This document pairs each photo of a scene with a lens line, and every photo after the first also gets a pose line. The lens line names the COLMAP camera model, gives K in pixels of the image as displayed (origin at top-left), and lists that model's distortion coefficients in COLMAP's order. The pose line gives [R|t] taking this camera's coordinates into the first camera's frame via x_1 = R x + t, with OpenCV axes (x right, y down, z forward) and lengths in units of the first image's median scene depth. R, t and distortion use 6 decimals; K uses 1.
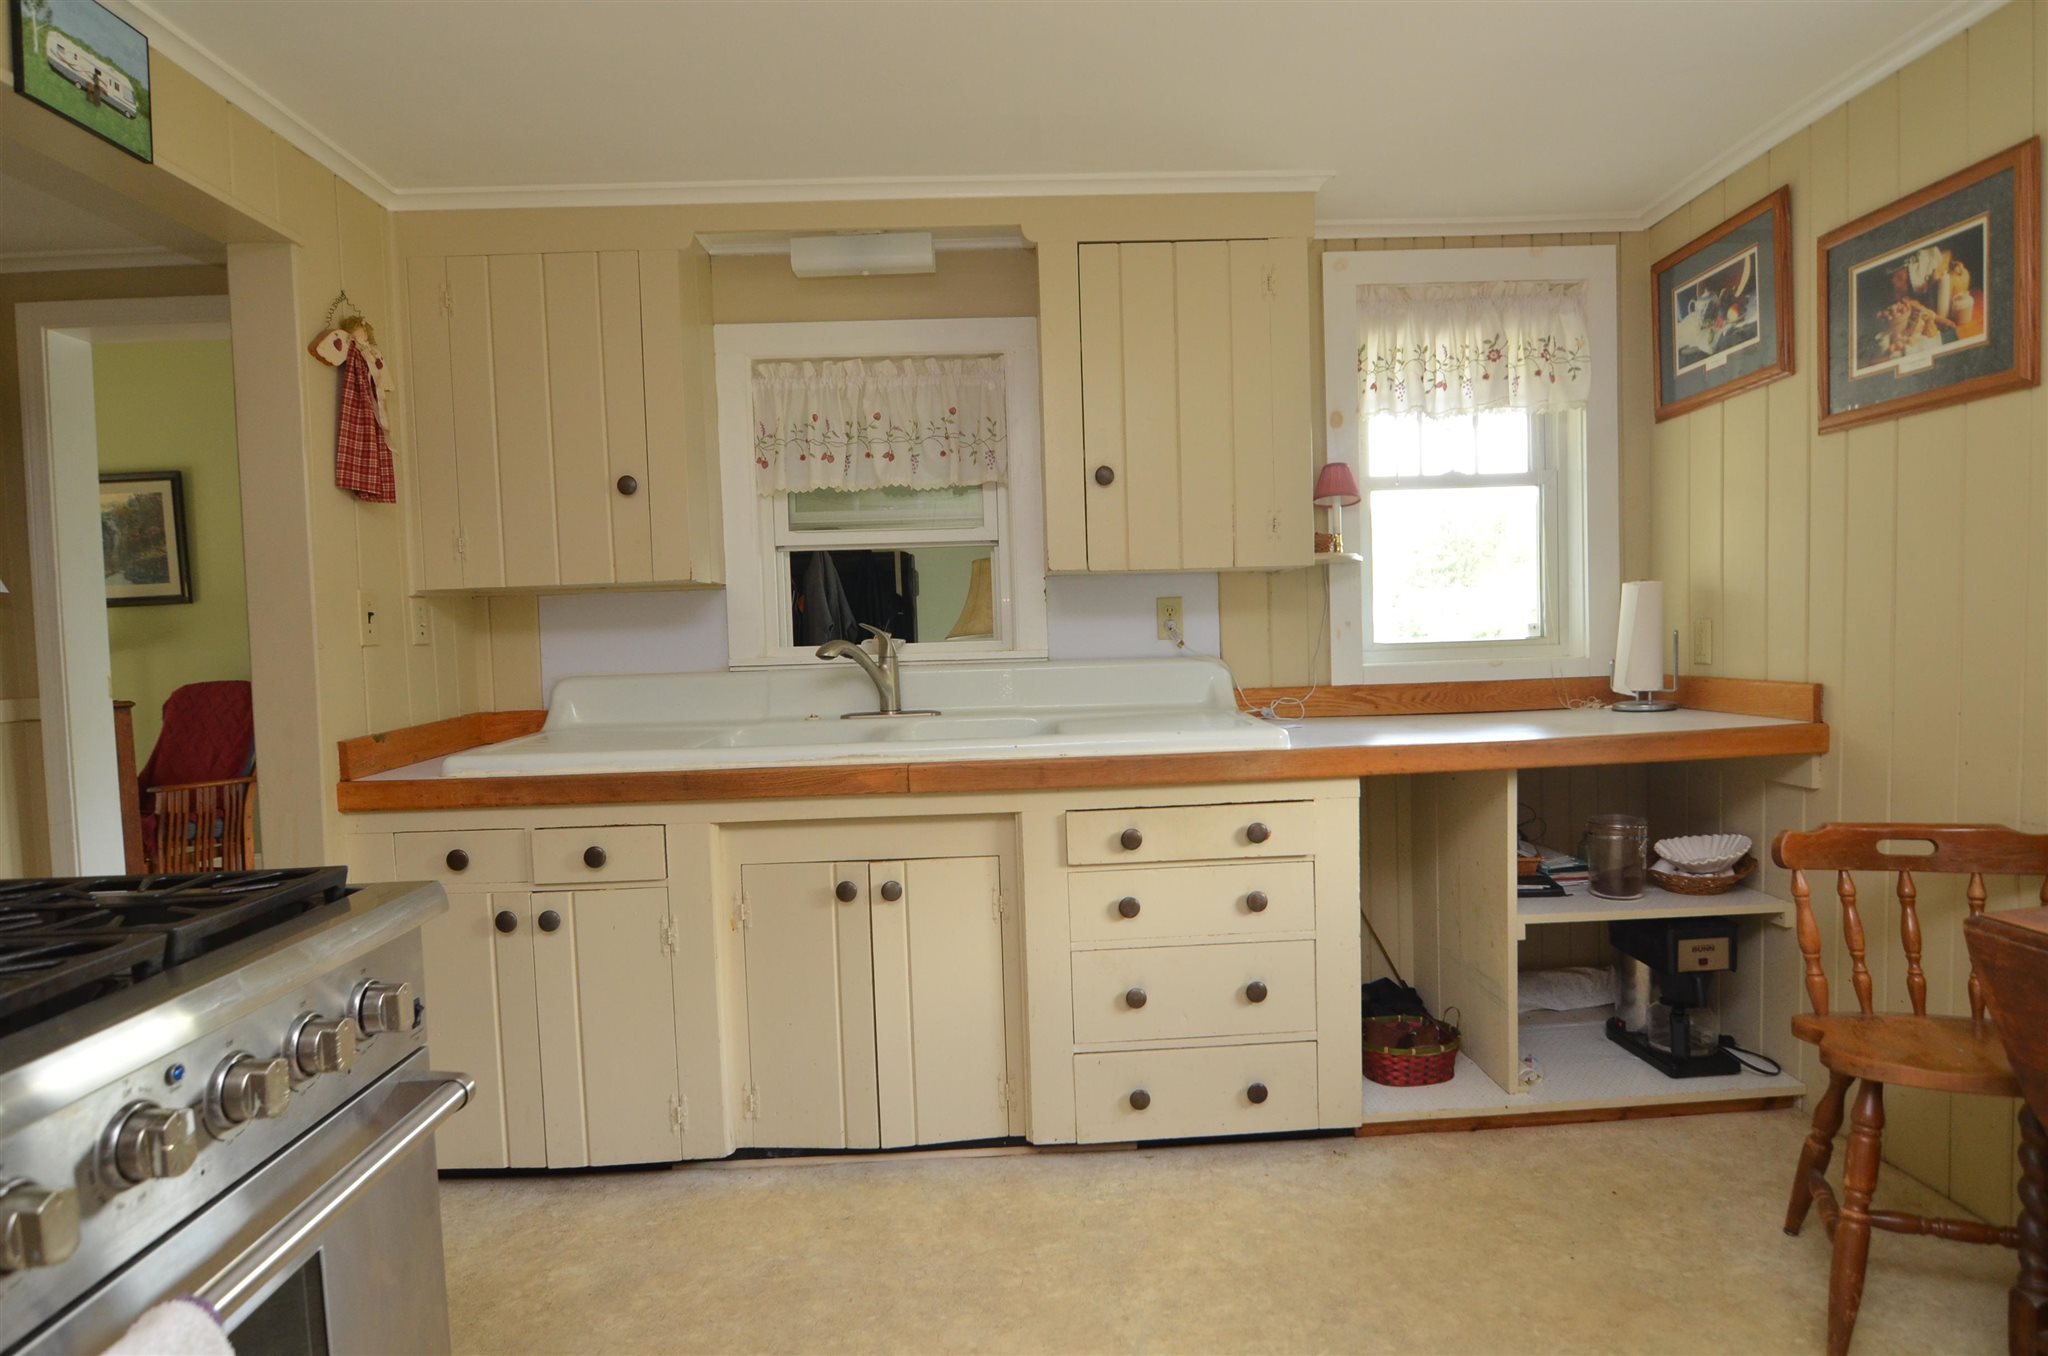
lens RADIAL K [[1132.5, 0, 1024.0], [0, 1132.5, 678.0], [0, 0, 1]] dist [-0.006264, -0.001321]
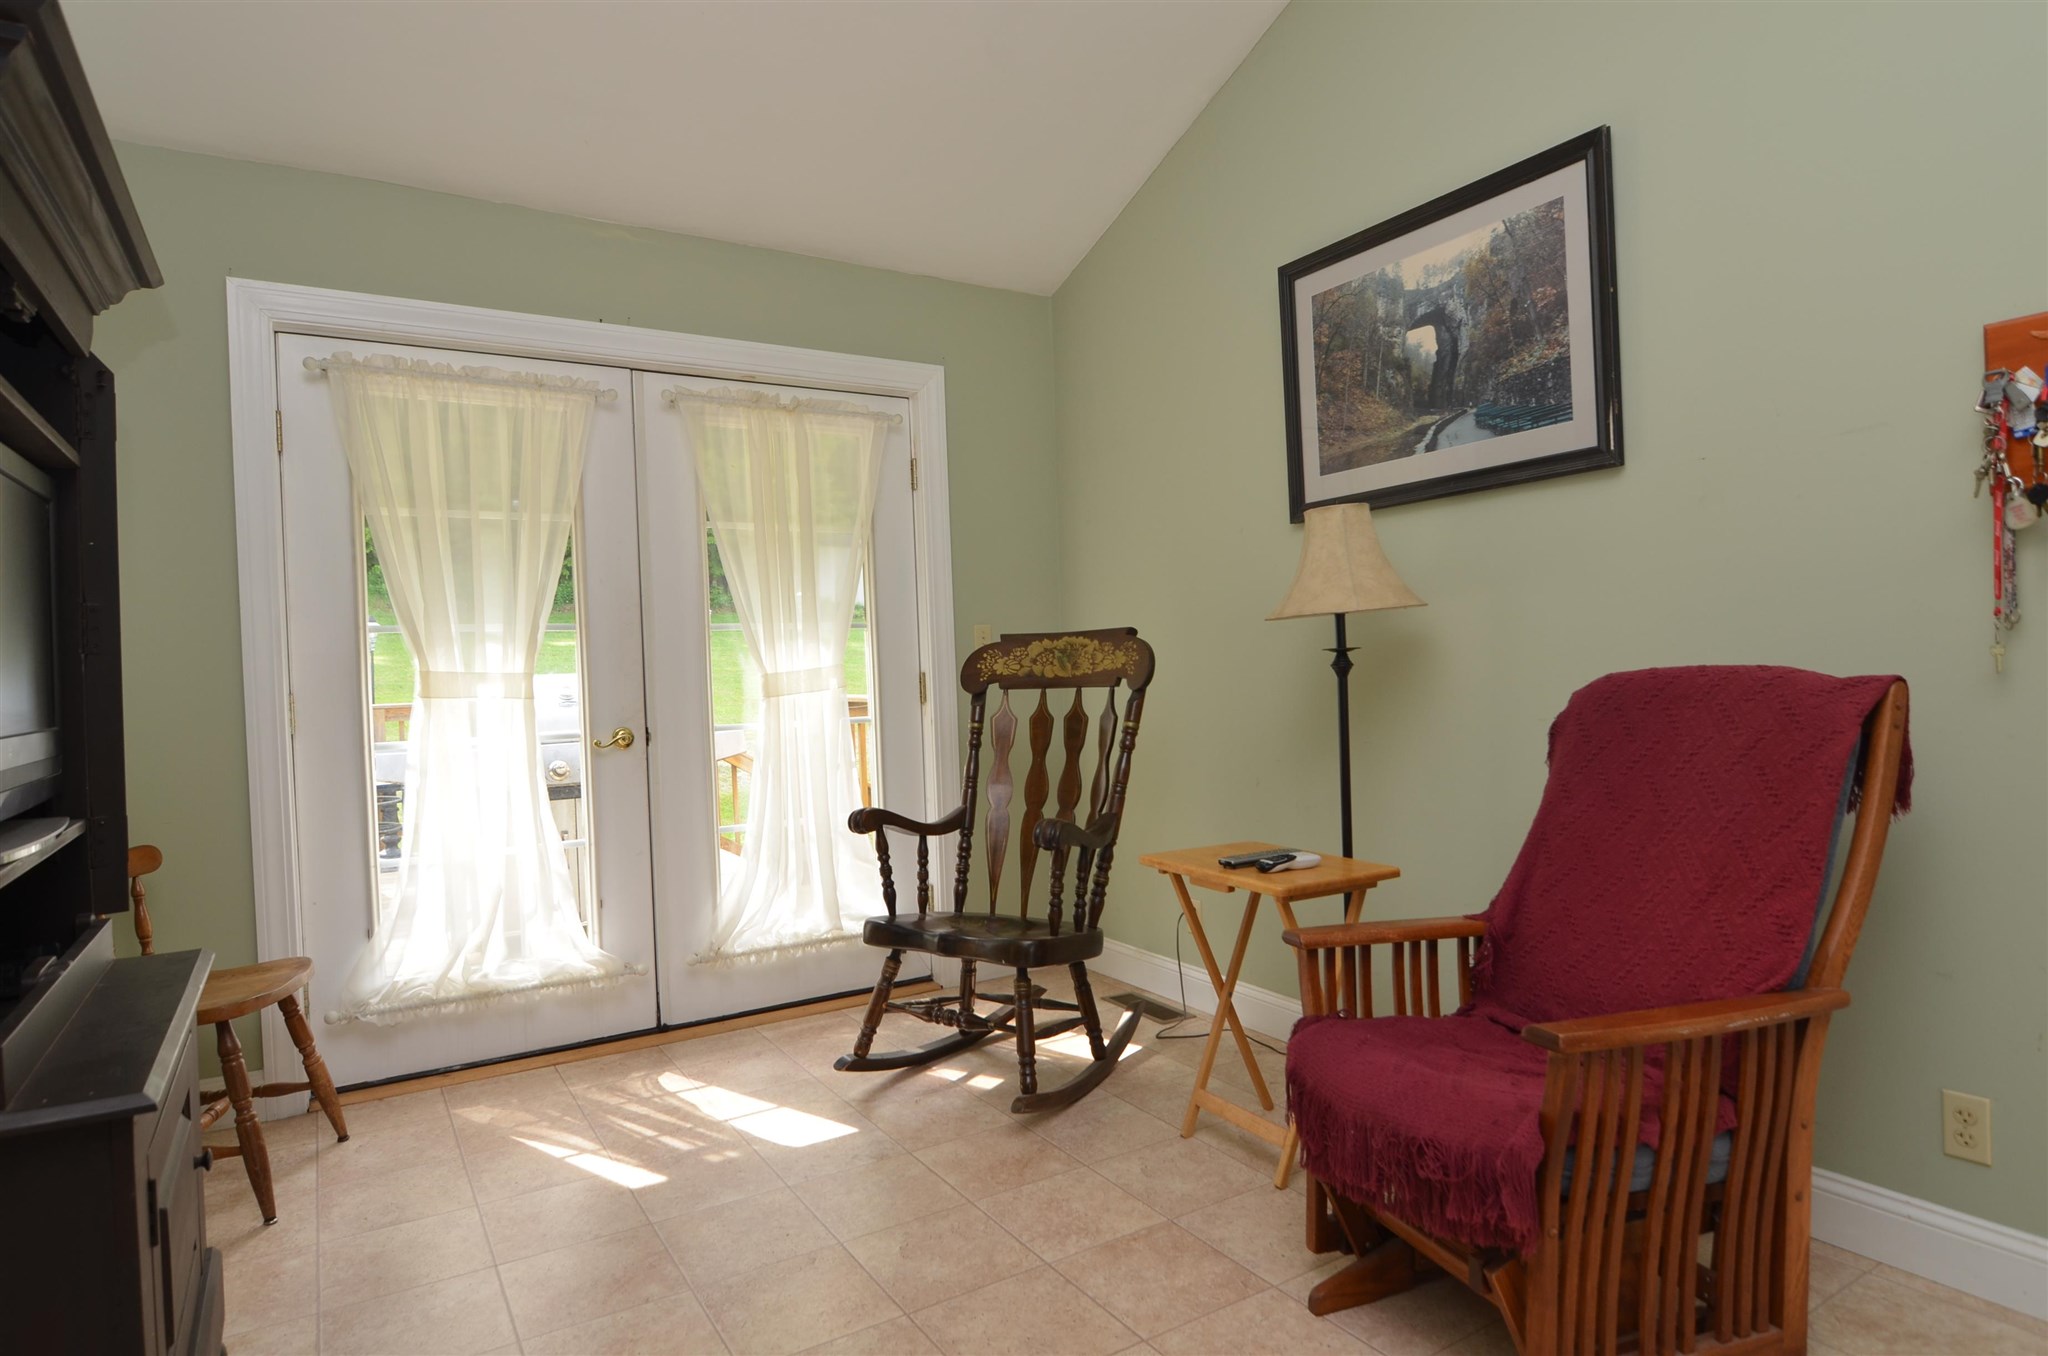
lens RADIAL K [[1132.5, 0, 1024.0], [0, 1132.5, 678.0], [0, 0, 1]] dist [-0.006264, -0.001321]
pose [[0.501259, 0.032254, -0.864696, -0.506181], [-0.031499, 0.999323, 0.019016, 0.005608], [0.864724, 0.017705, 0.501935, 0.633101]]
